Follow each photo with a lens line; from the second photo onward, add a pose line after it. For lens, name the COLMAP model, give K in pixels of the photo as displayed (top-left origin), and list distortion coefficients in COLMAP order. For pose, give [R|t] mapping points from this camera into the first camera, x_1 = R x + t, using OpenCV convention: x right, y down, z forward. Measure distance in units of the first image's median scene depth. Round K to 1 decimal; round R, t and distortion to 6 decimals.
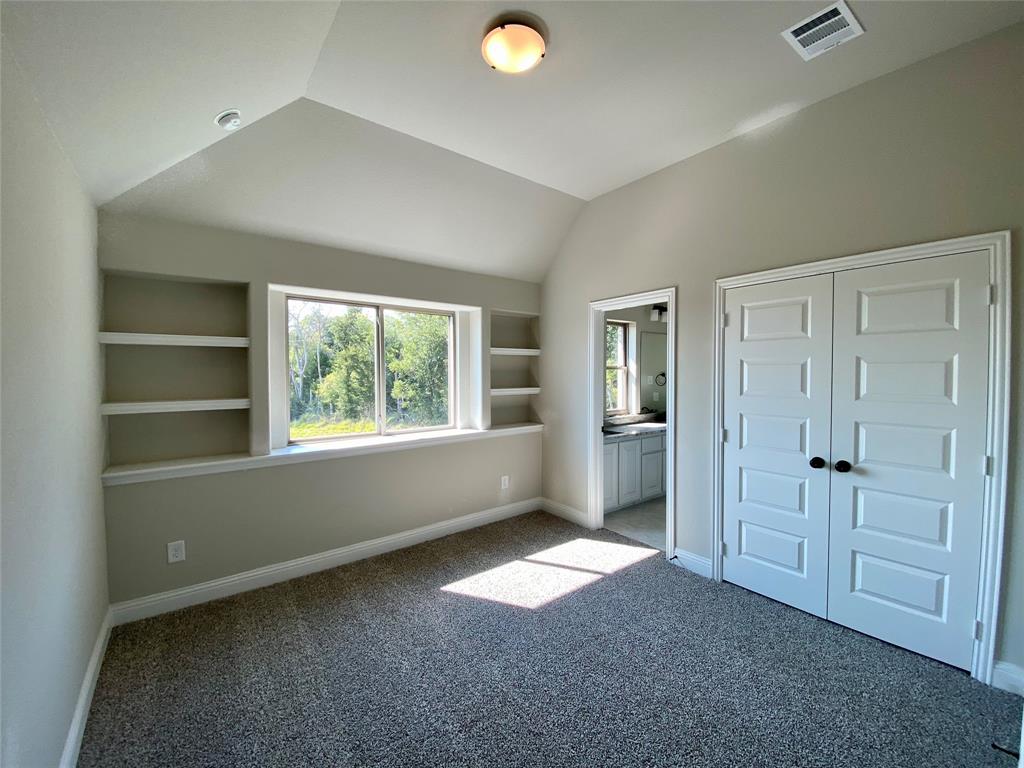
lens RADIAL K [[409.0, 0, 512.0], [0, 409.0, 384.0], [0, 0, 1]] dist [-0.000084, -0.013984]
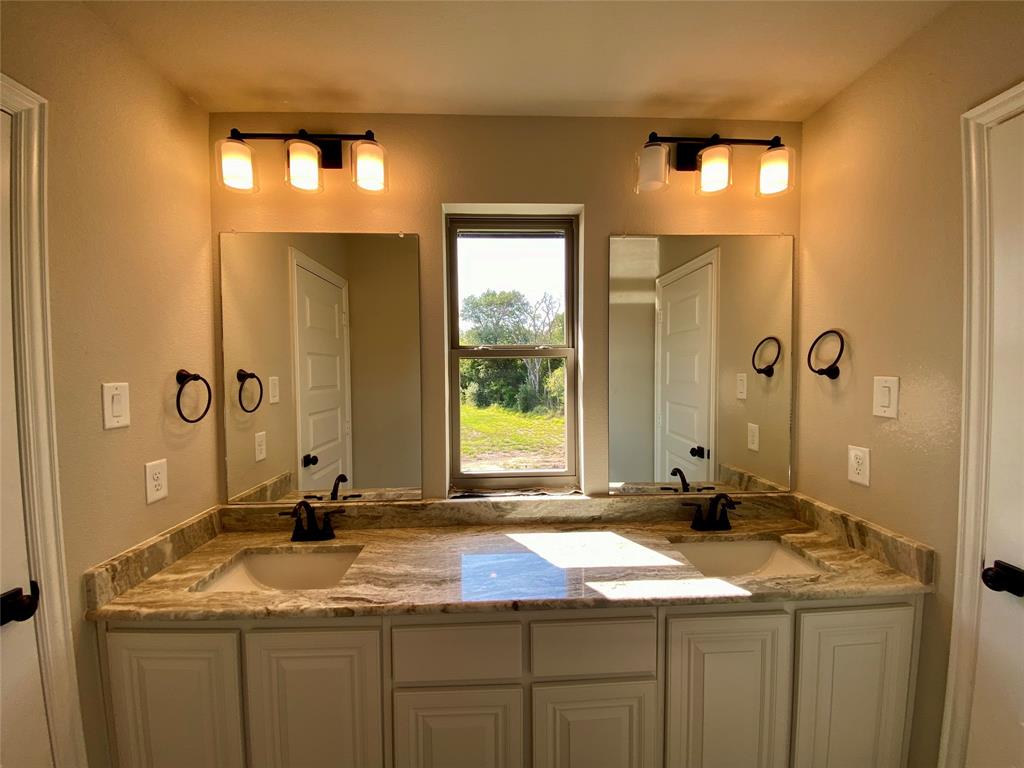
lens RADIAL K [[409.0, 0, 512.0], [0, 409.0, 384.0], [0, 0, 1]] dist [-0.000084, -0.013984]
pose [[0.819464, 0.018925, -0.572818, 0.057085], [-0.011060, 0.999791, 0.017209, -0.002331], [0.573024, -0.007767, 0.819502, 0.091913]]
